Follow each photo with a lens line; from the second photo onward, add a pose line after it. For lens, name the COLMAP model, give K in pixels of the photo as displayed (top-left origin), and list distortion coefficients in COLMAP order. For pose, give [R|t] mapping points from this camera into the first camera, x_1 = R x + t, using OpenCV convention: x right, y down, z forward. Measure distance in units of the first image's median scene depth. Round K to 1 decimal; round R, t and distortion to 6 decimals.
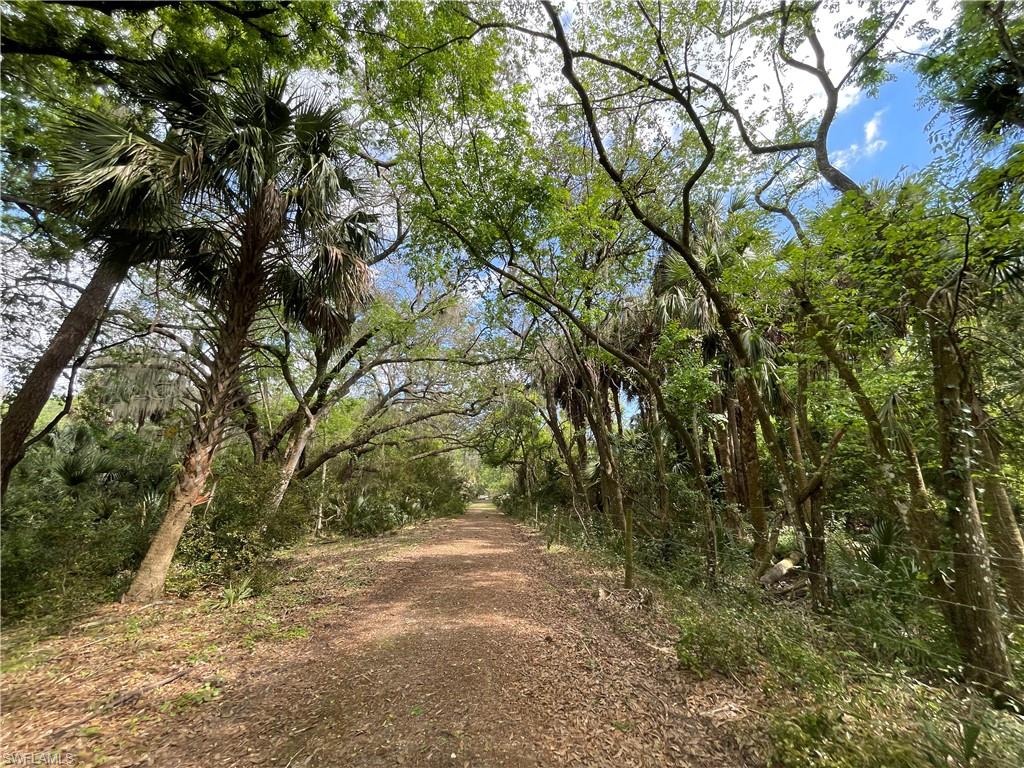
lens RADIAL K [[414.1, 0, 512.0], [0, 414.1, 384.0], [0, 0, 1]] dist [-0.000068, 0.000130]
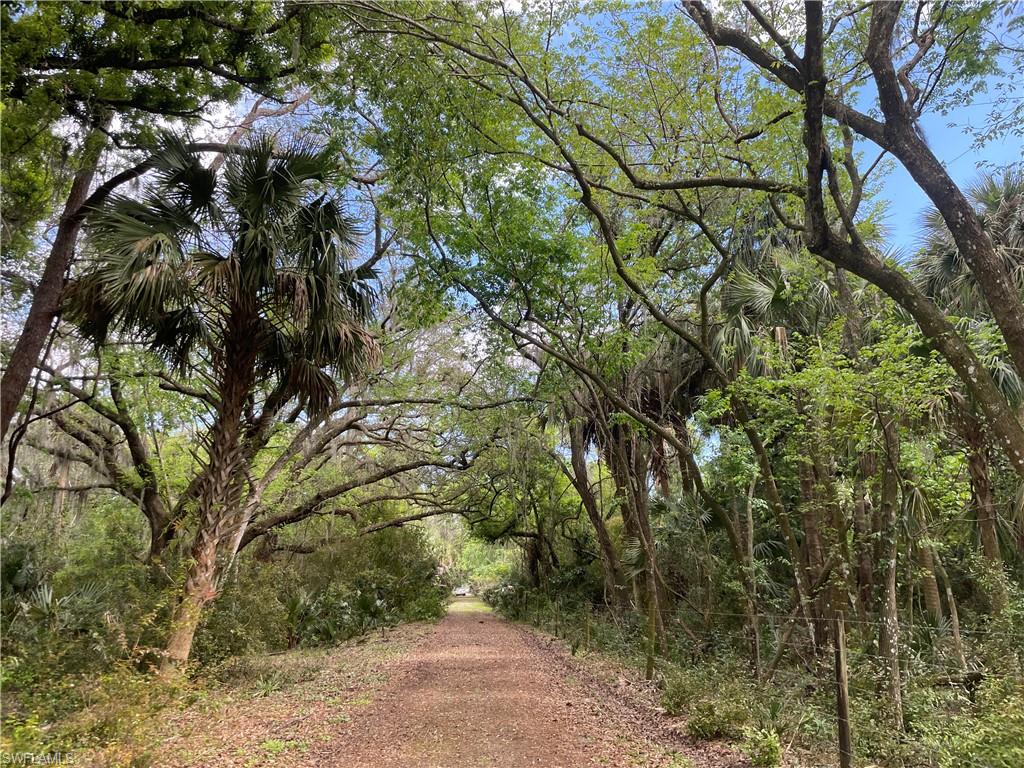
lens RADIAL K [[765.1, 0, 512.0], [0, 765.1, 384.0], [0, 0, 1]] dist [0.036273, -0.001890]
pose [[0.999993, -0.003313, 0.001586, -0.014757], [0.003308, 0.999989, 0.003184, -0.060697], [-0.001596, -0.003178, 0.999994, -0.224911]]
